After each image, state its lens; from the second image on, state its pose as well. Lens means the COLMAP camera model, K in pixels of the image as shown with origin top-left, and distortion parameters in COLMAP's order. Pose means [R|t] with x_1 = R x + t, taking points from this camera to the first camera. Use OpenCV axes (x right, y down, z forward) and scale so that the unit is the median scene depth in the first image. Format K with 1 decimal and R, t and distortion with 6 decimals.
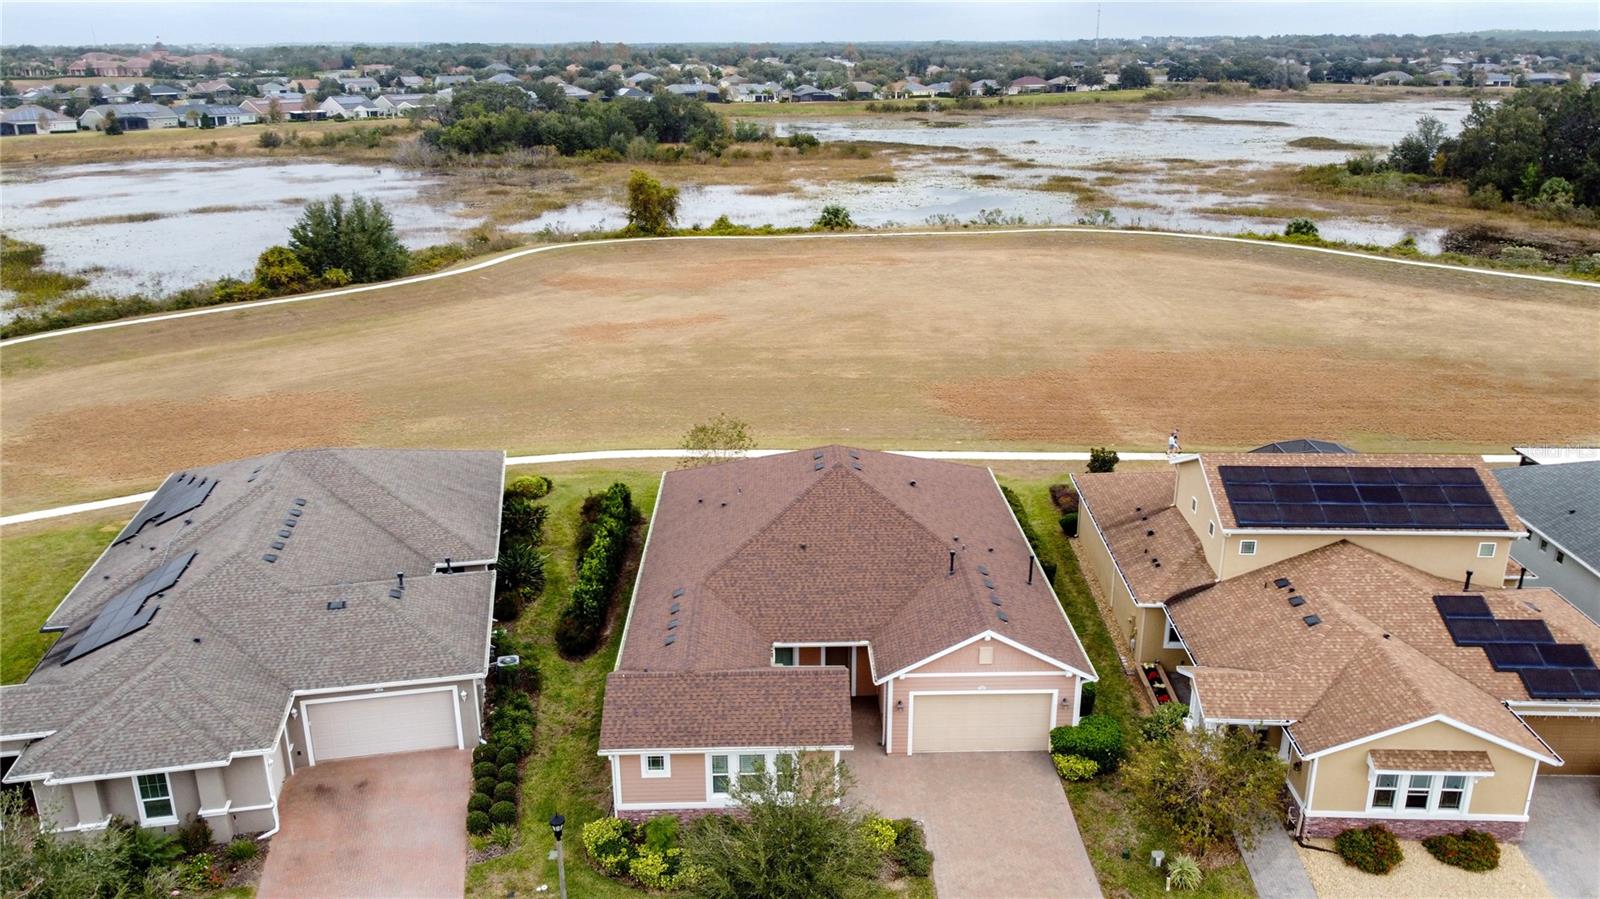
lens RADIAL K [[1206.0, 0, 803.8], [0, 1206.0, 443.3], [0, 0, 1]] dist [0.005978, -0.021231]
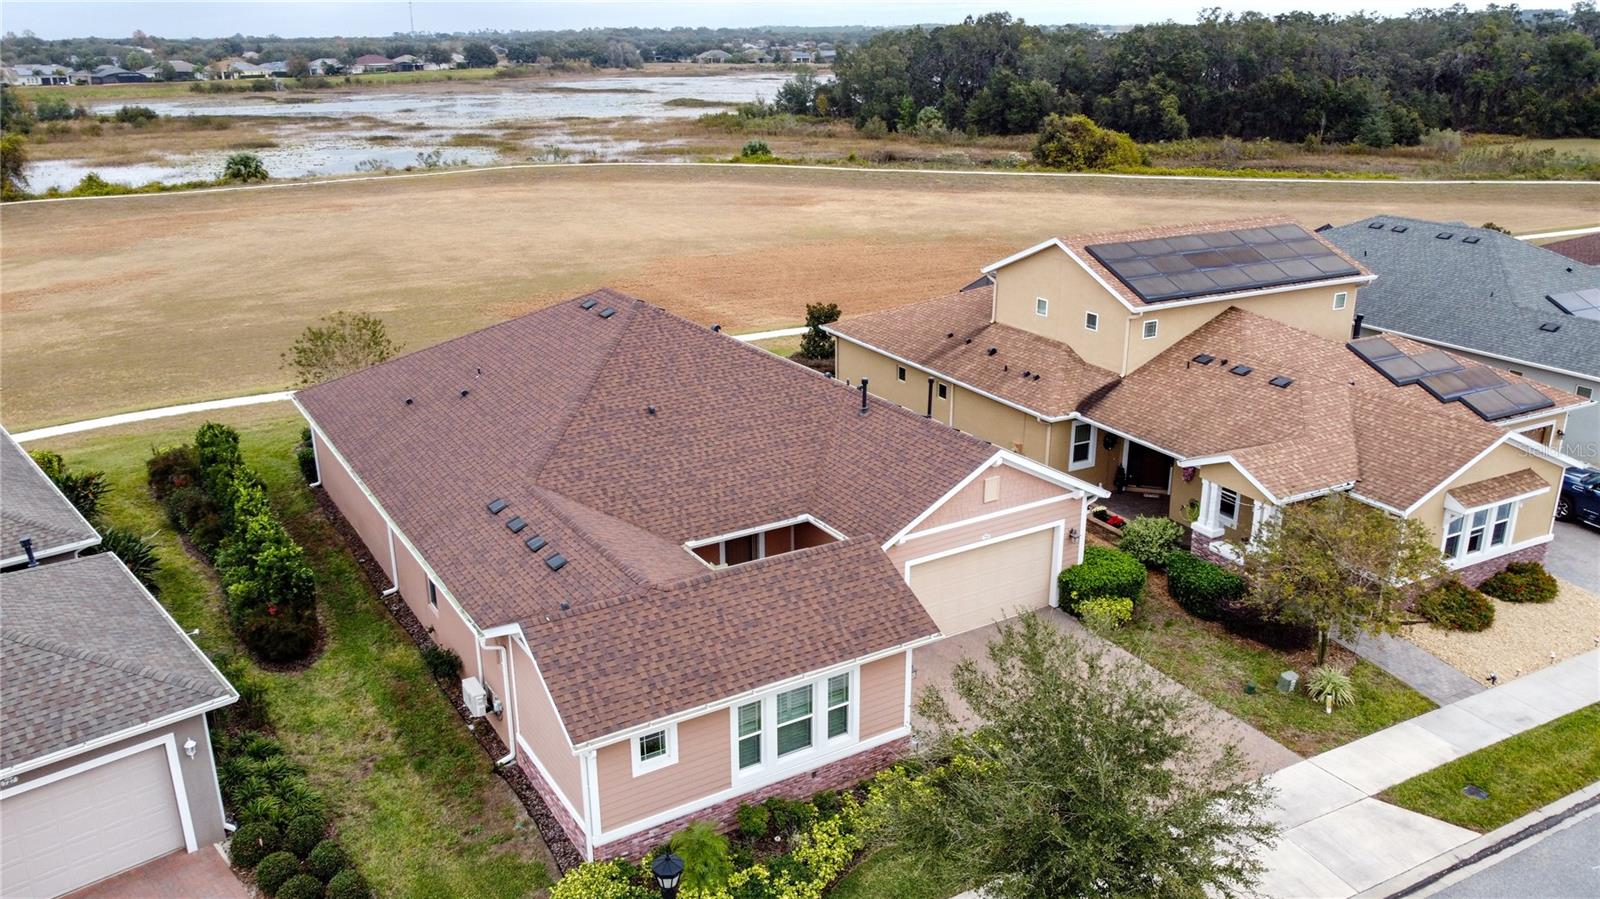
lens RADIAL K [[1206.0, 0, 802.3], [0, 1206.0, 445.3], [0, 0, 1]] dist [0.005978, -0.021231]
pose [[0.865166, -0.160601, 0.475074, -0.070357], [0.158209, 0.986365, 0.045329, 0.024395], [-0.475876, 0.035943, 0.878777, 0.102107]]
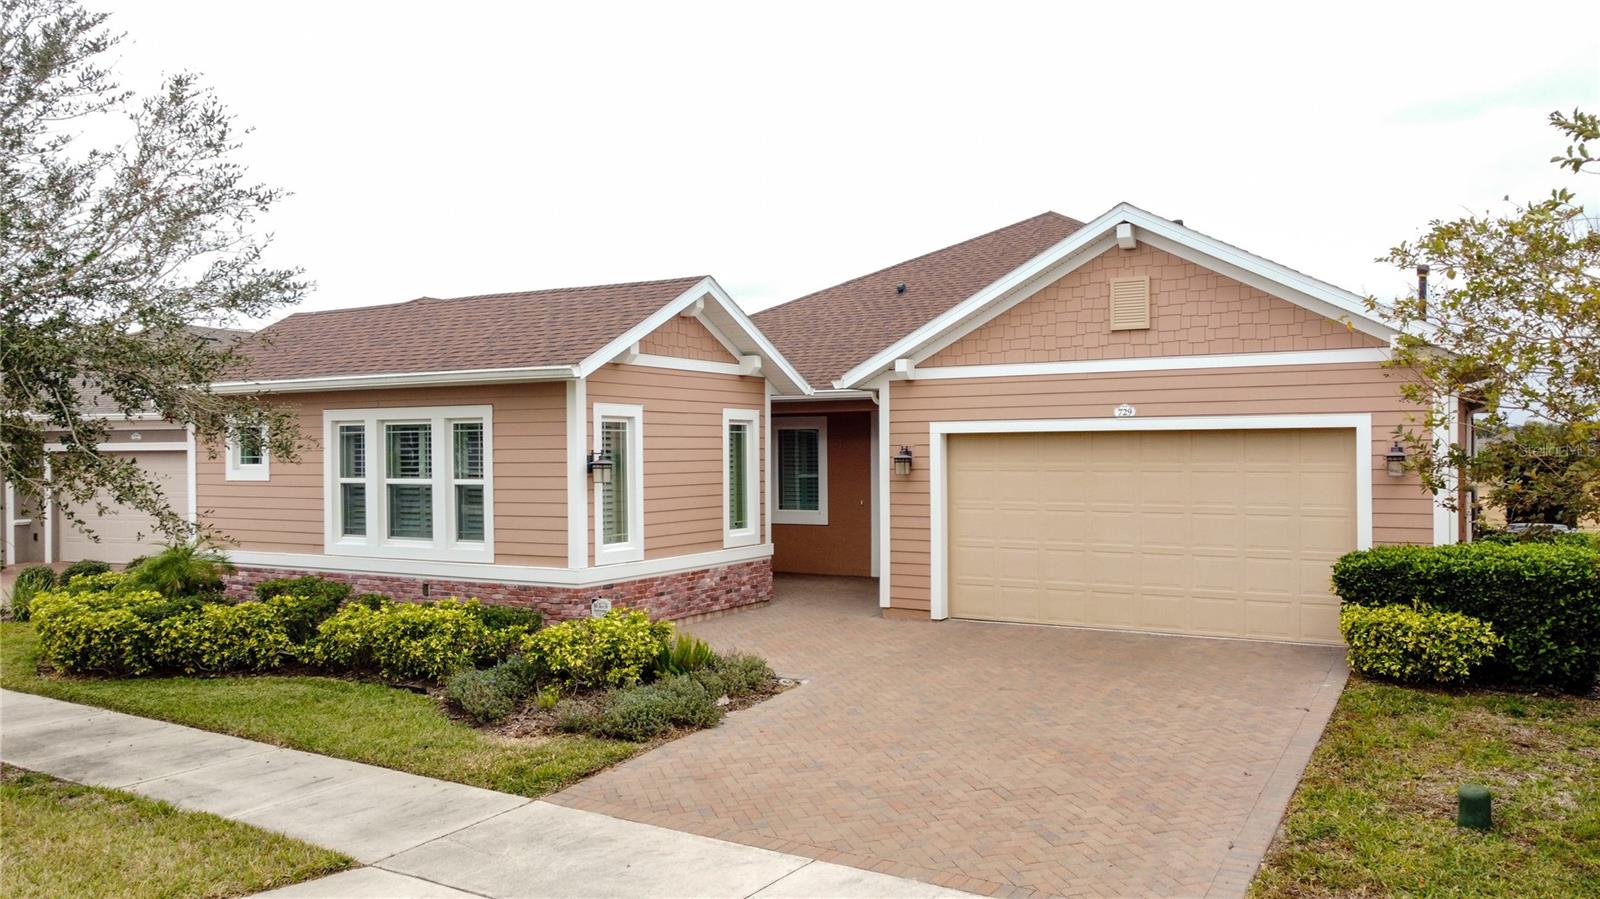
lens RADIAL K [[1206.0, 0, 796.7], [0, 1206.0, 459.7], [0, 0, 1]] dist [0.005978, -0.021231]
pose [[0.853409, 0.000431, -0.521241, 0.061160], [-0.156318, 0.954183, -0.255145, 0.078818], [0.497250, 0.299222, 0.814376, 0.168008]]
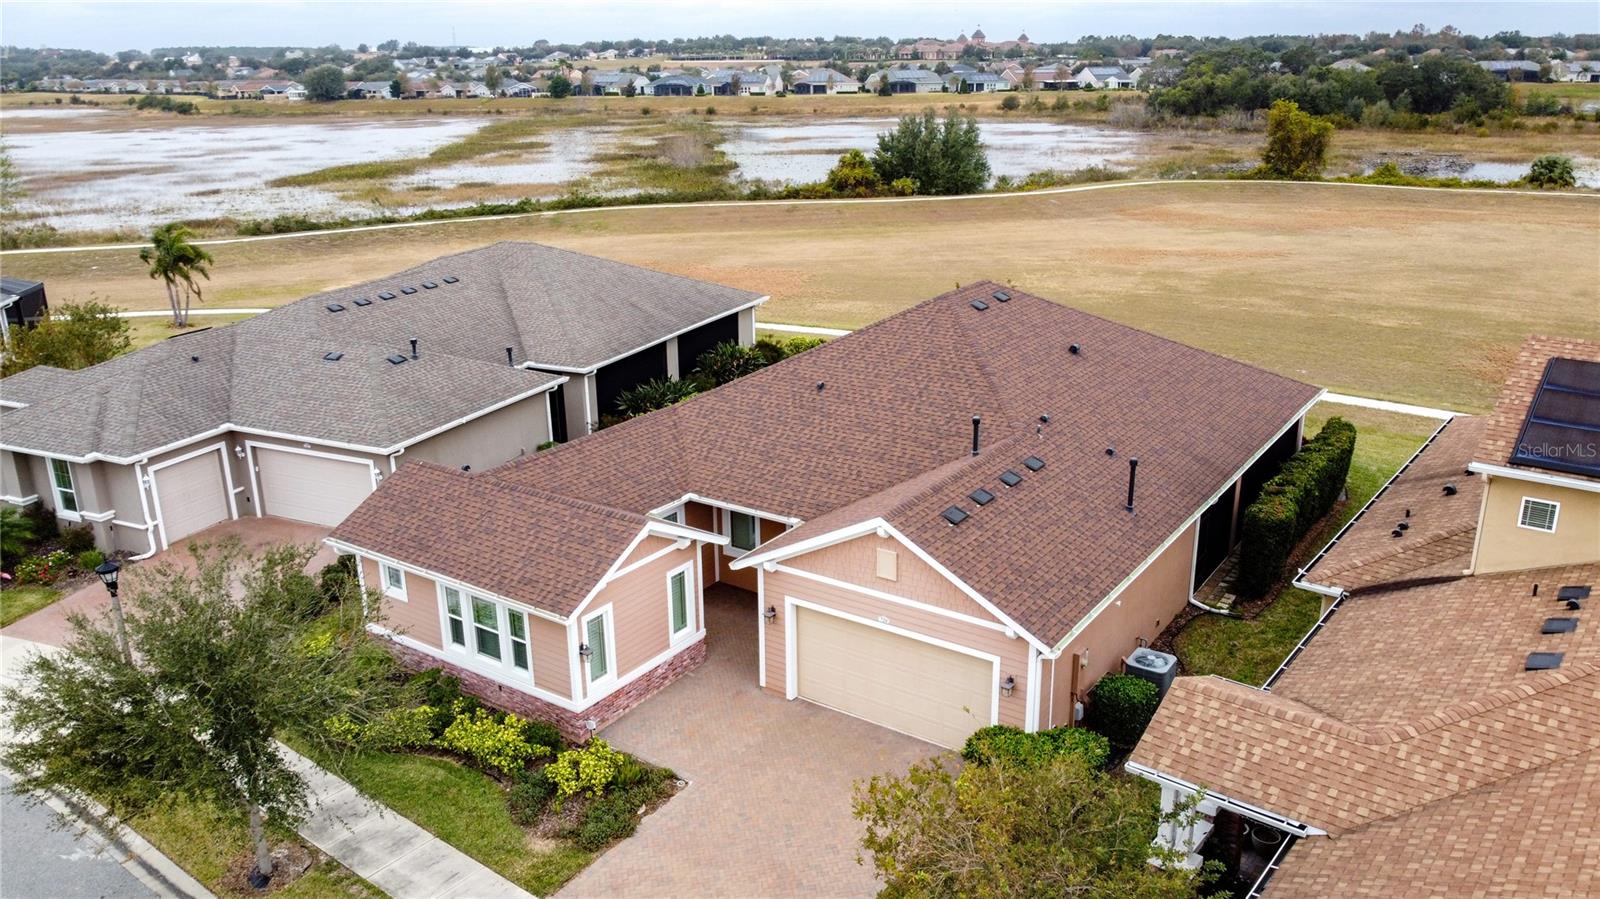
lens RADIAL K [[1206.0, 0, 804.3], [0, 1206.0, 445.0], [0, 0, 1]] dist [0.005978, -0.021231]
pose [[0.808603, 0.175703, -0.561506, 0.108001], [-0.174163, 0.983077, 0.056813, 0.022513], [0.561986, 0.051854, 0.825520, 0.118980]]
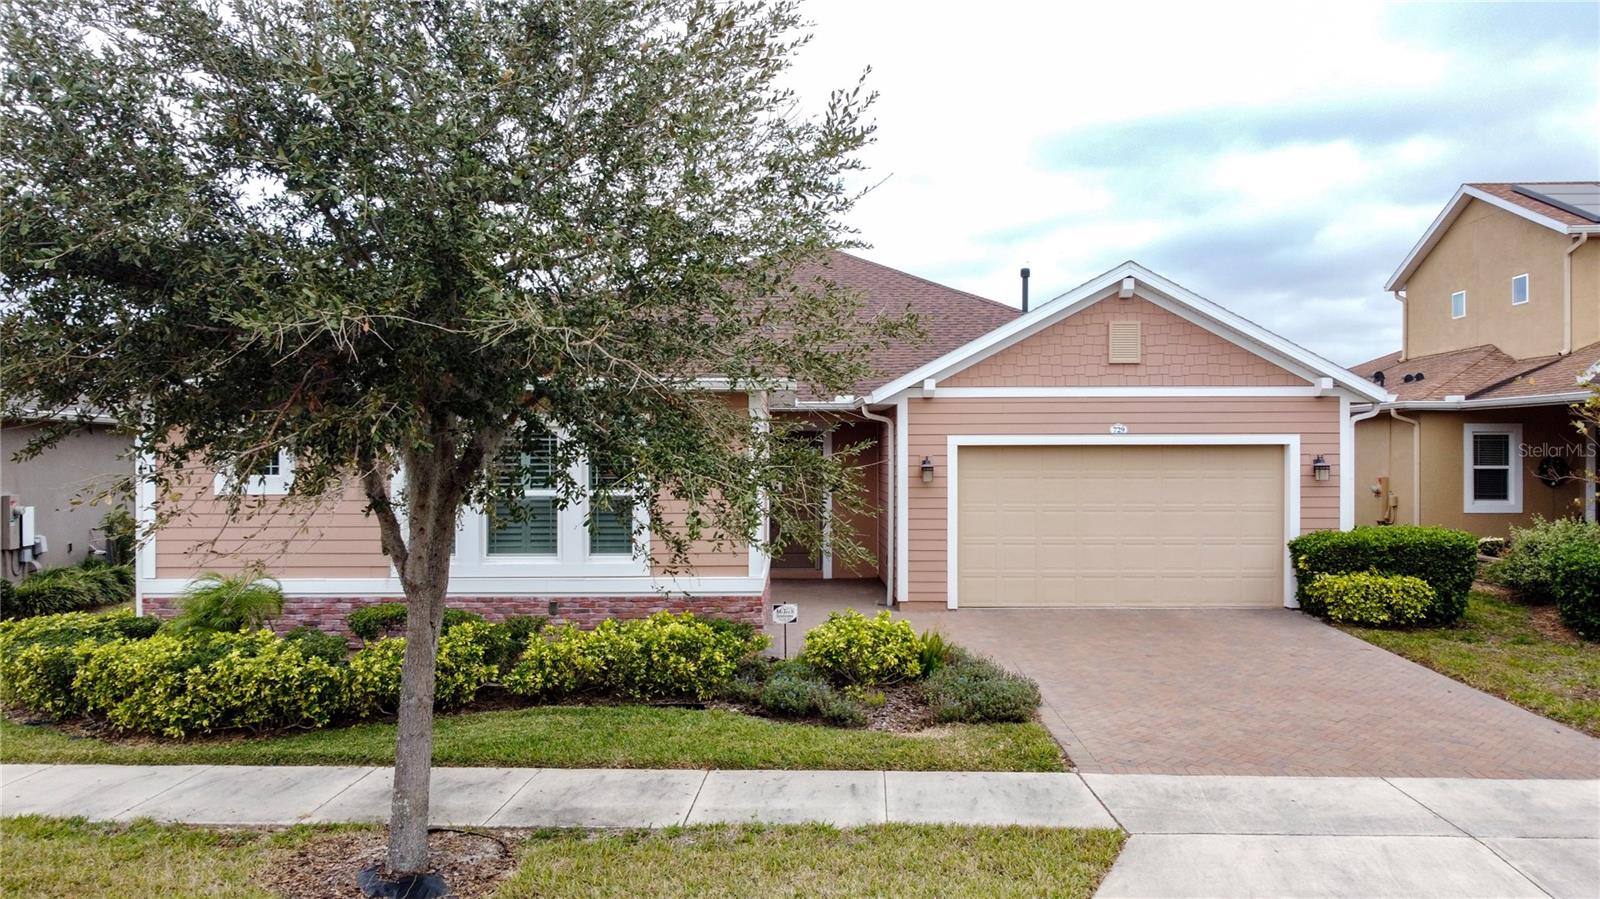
lens RADIAL K [[1206.0, 0, 796.8], [0, 1206.0, 450.7], [0, 0, 1]] dist [0.005978, -0.021231]
pose [[0.999814, -0.000184, -0.019279, 0.010652], [-0.005844, 0.950022, -0.312127, 0.084932], [0.018373, 0.312182, 0.949845, 0.148214]]
